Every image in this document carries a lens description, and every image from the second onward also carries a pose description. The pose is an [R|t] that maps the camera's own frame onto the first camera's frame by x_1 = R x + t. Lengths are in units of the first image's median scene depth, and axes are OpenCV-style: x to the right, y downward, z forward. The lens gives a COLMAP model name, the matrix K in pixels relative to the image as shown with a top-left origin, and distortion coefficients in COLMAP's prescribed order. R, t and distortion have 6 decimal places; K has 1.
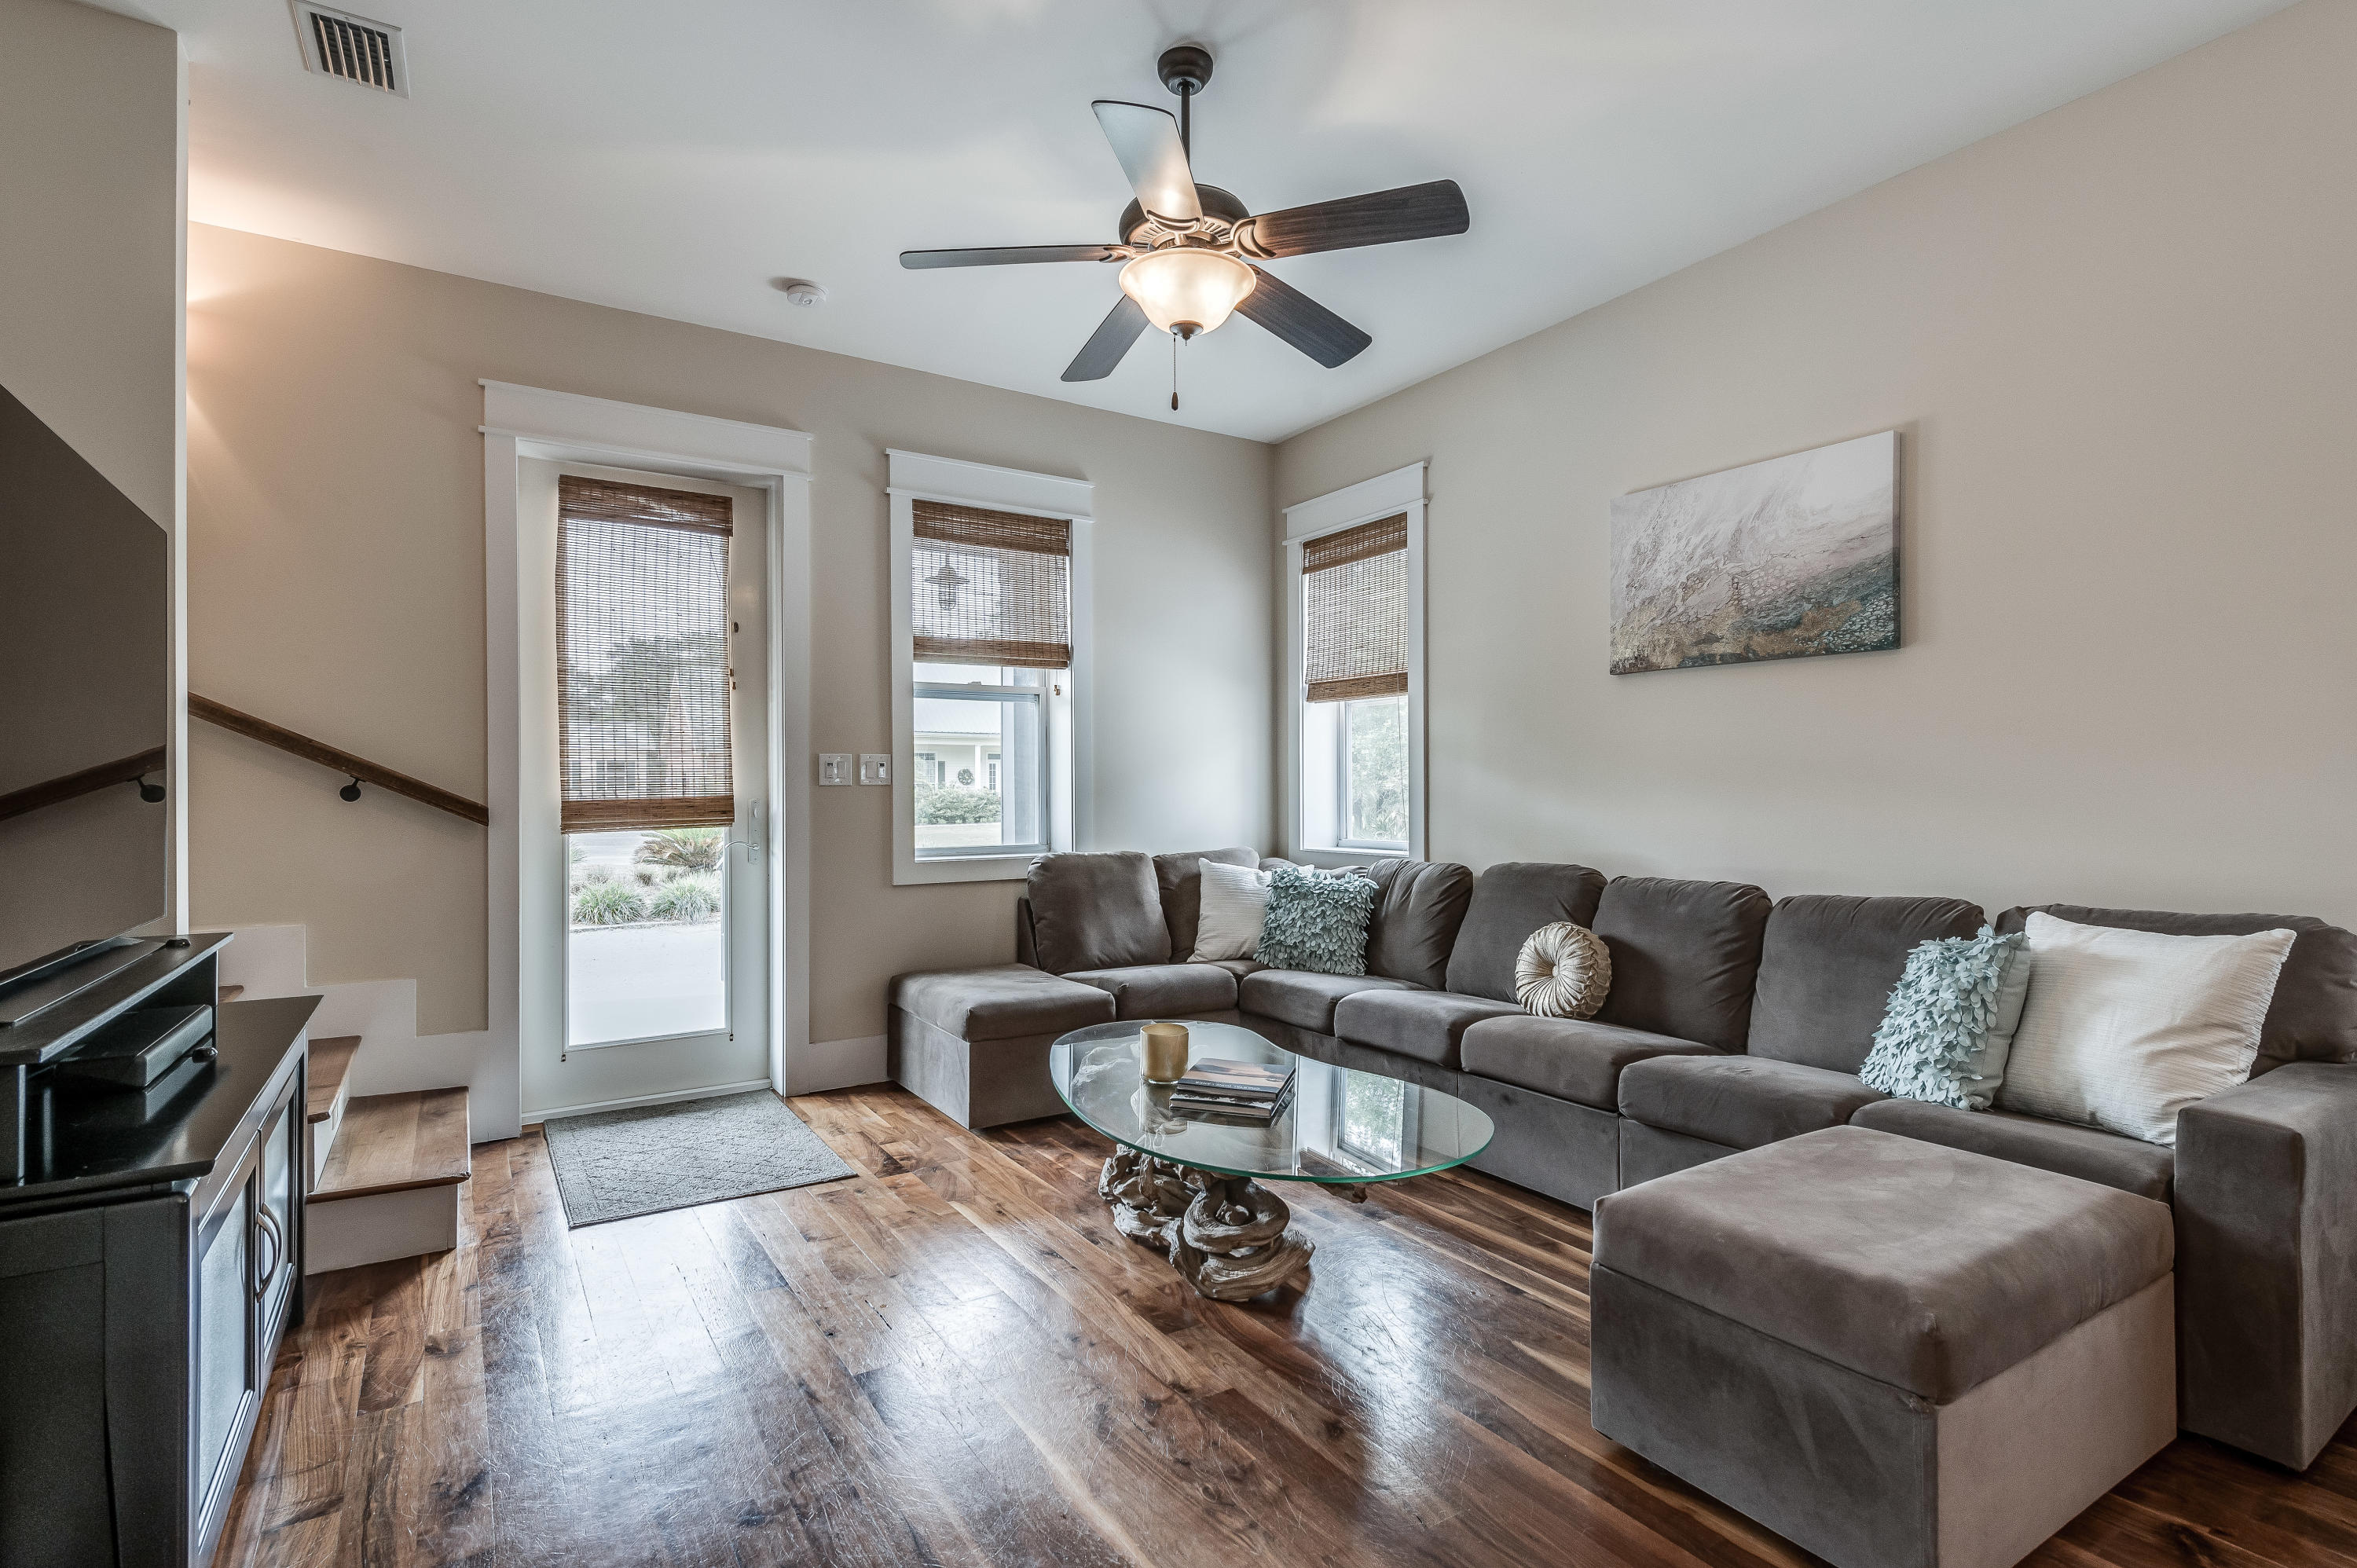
lens RADIAL K [[1110.4, 0, 1169.5], [0, 1110.4, 787.9], [0, 0, 1]] dist [-0.002815, 0.000273]
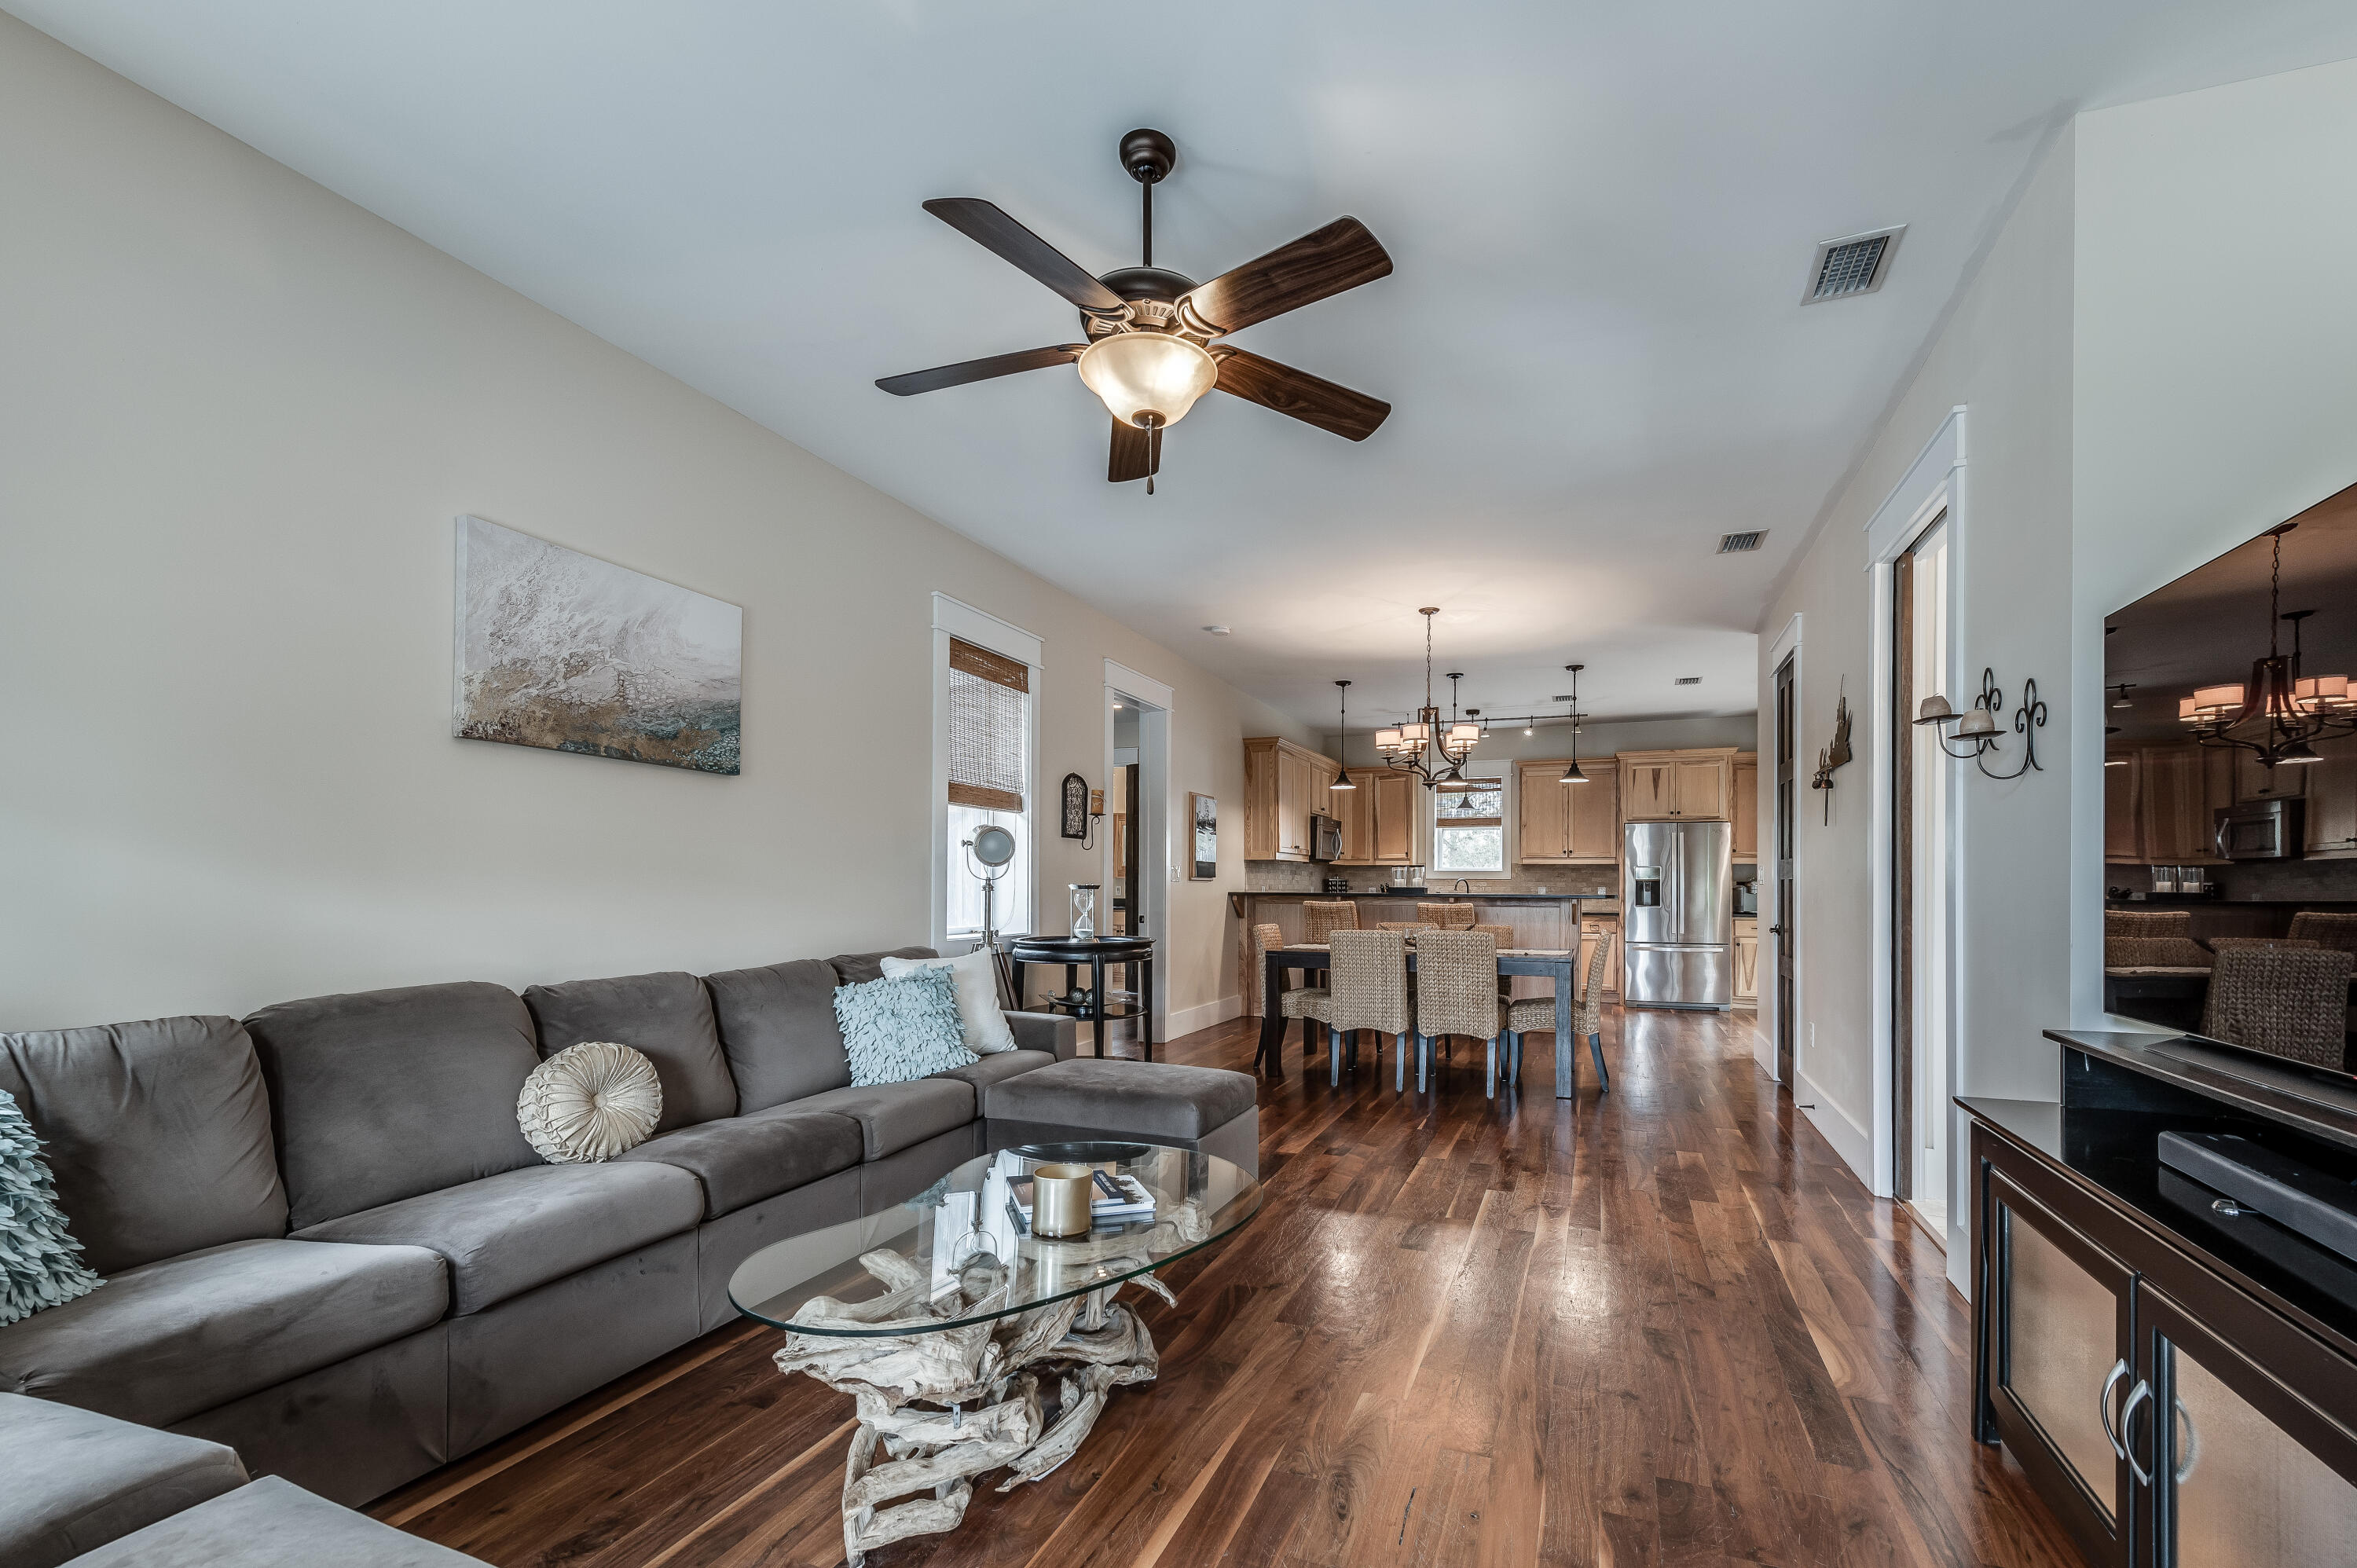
lens RADIAL K [[935.4, 0, 1273.3], [0, 935.4, 879.0], [0, 0, 1]] dist [0.008664, -0.003706]
pose [[-0.614106, 0.007926, 0.789184, -0.443286], [-0.002733, 0.999922, -0.012169, 0.004786], [-0.789219, -0.009630, -0.614036, 0.882131]]
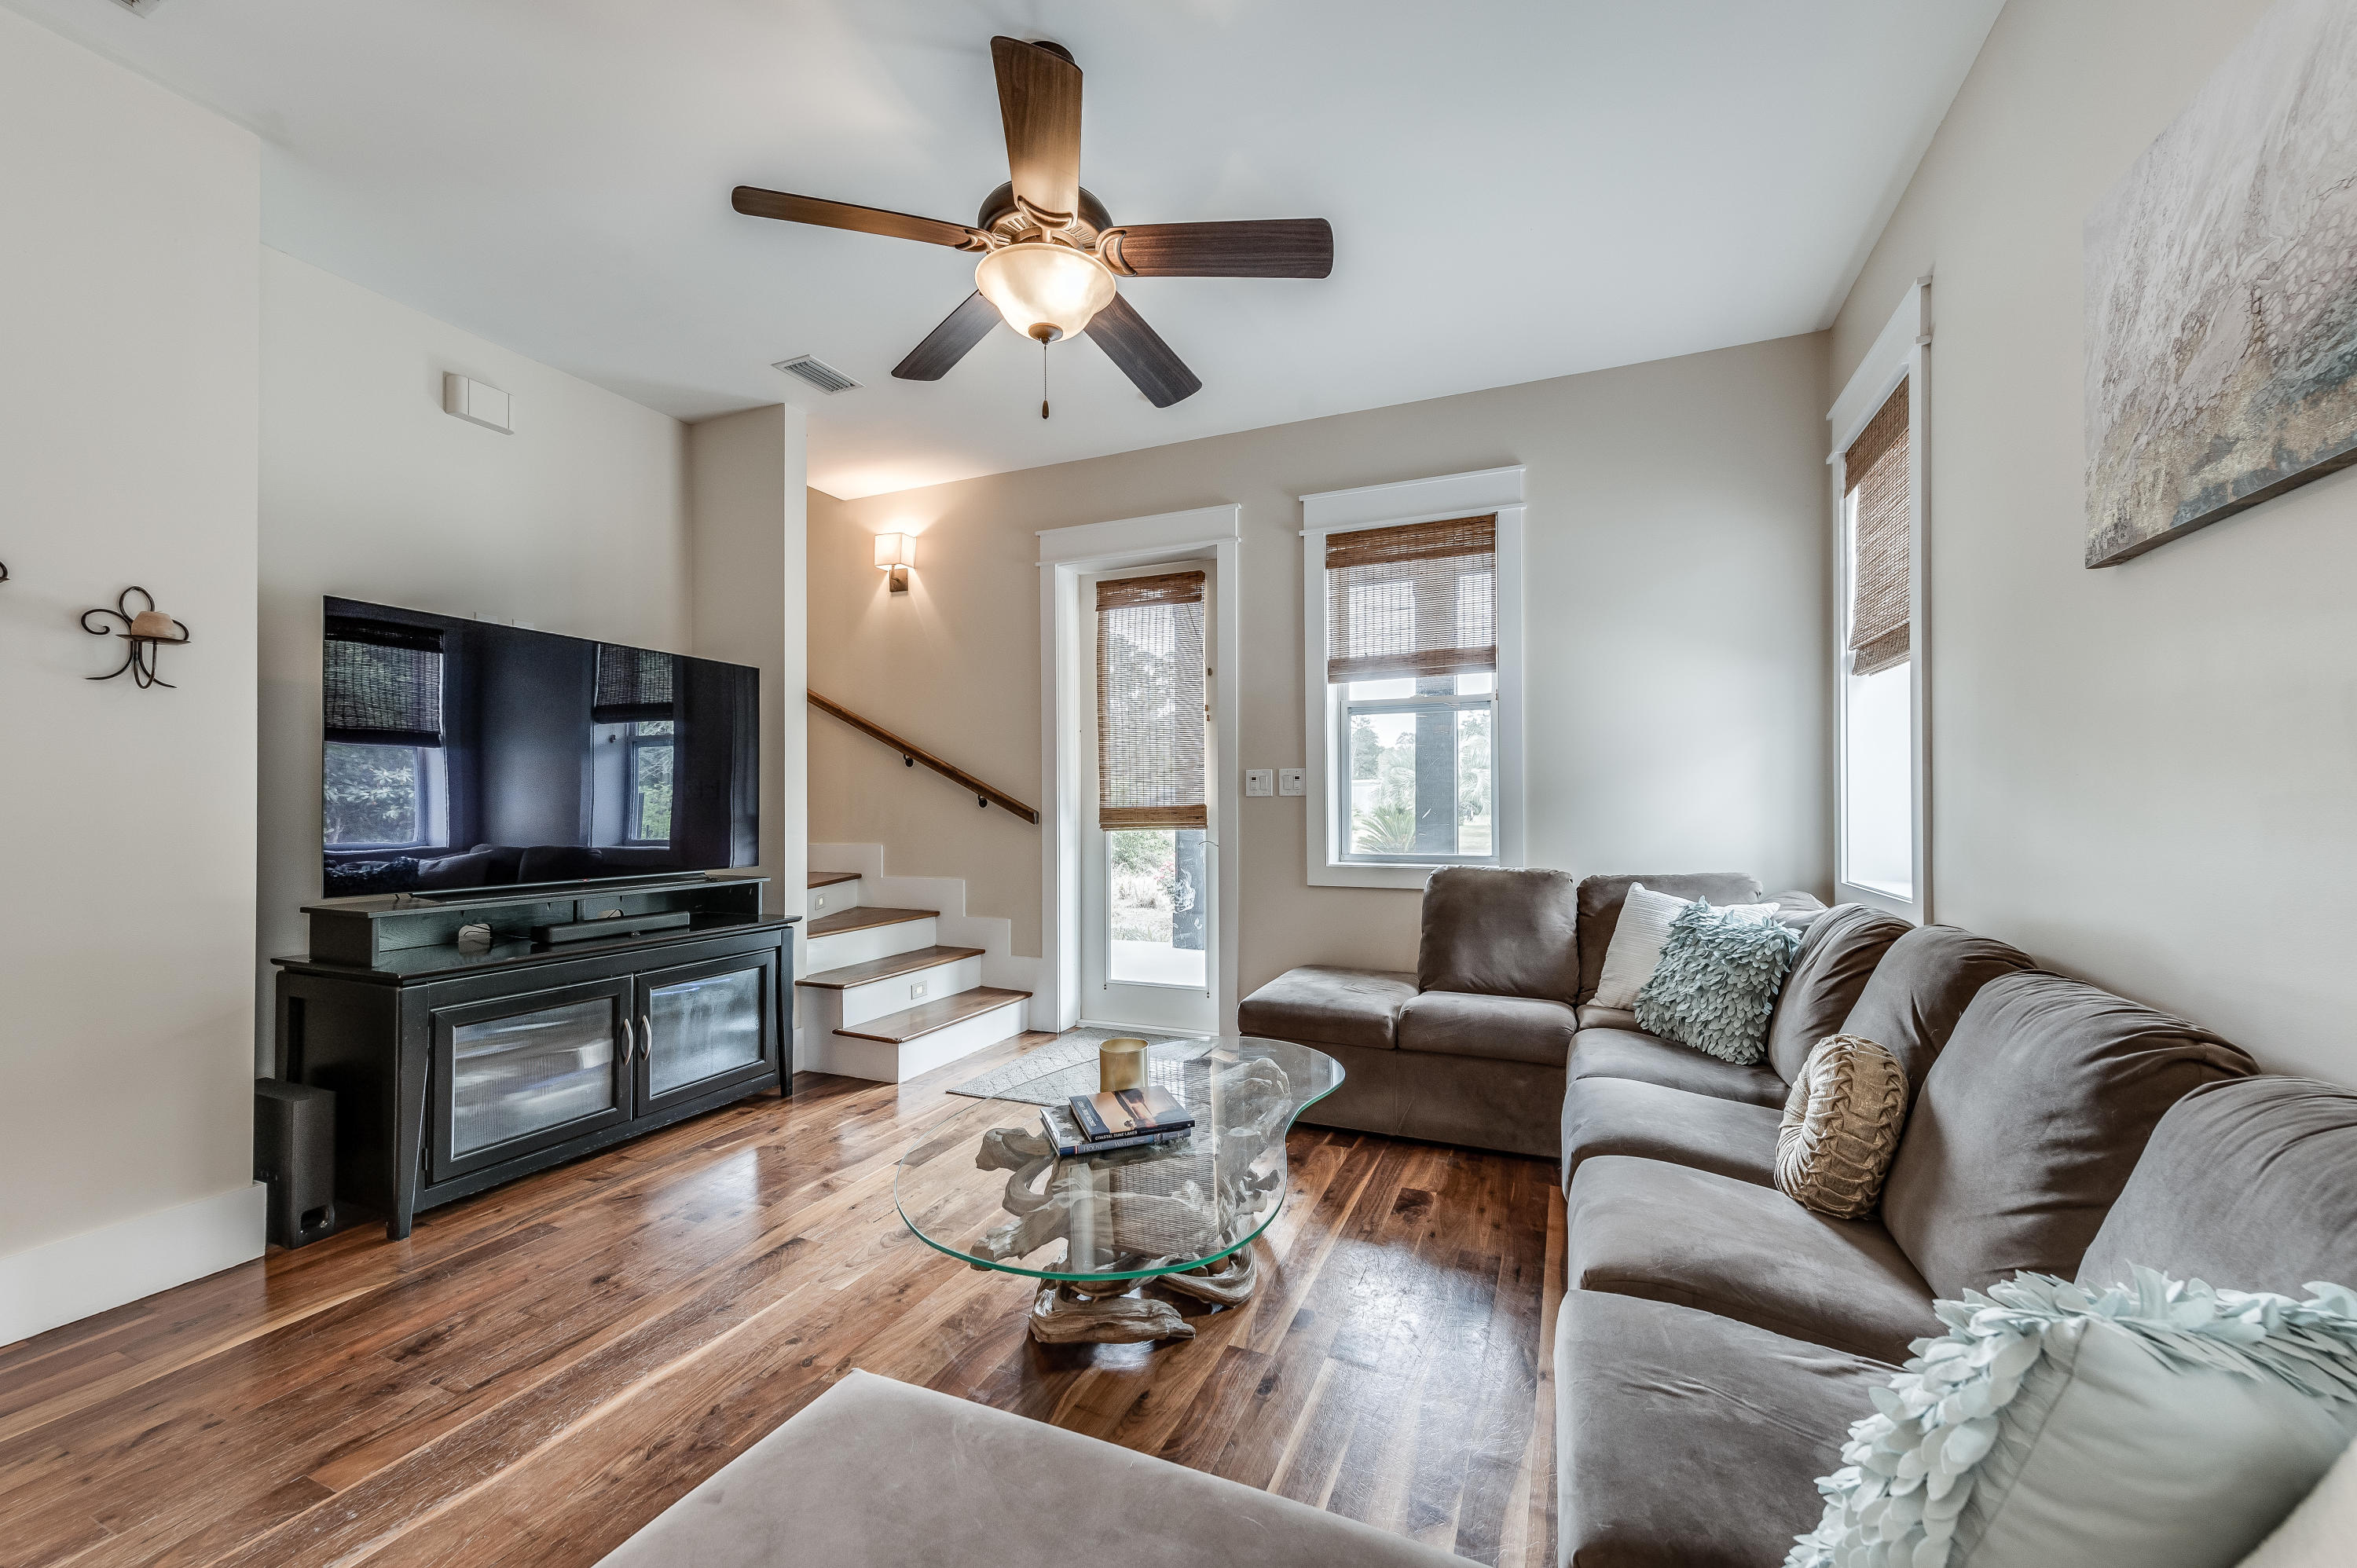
lens RADIAL K [[935.4, 0, 1182.4], [0, 935.4, 790.2], [0, 0, 1]] dist [0.008664, -0.003706]
pose [[0.553691, -0.010164, -0.832660, 0.483813], [0.002174, 0.999940, -0.010760, 0.001702], [0.832719, 0.004147, 0.553680, 0.392548]]
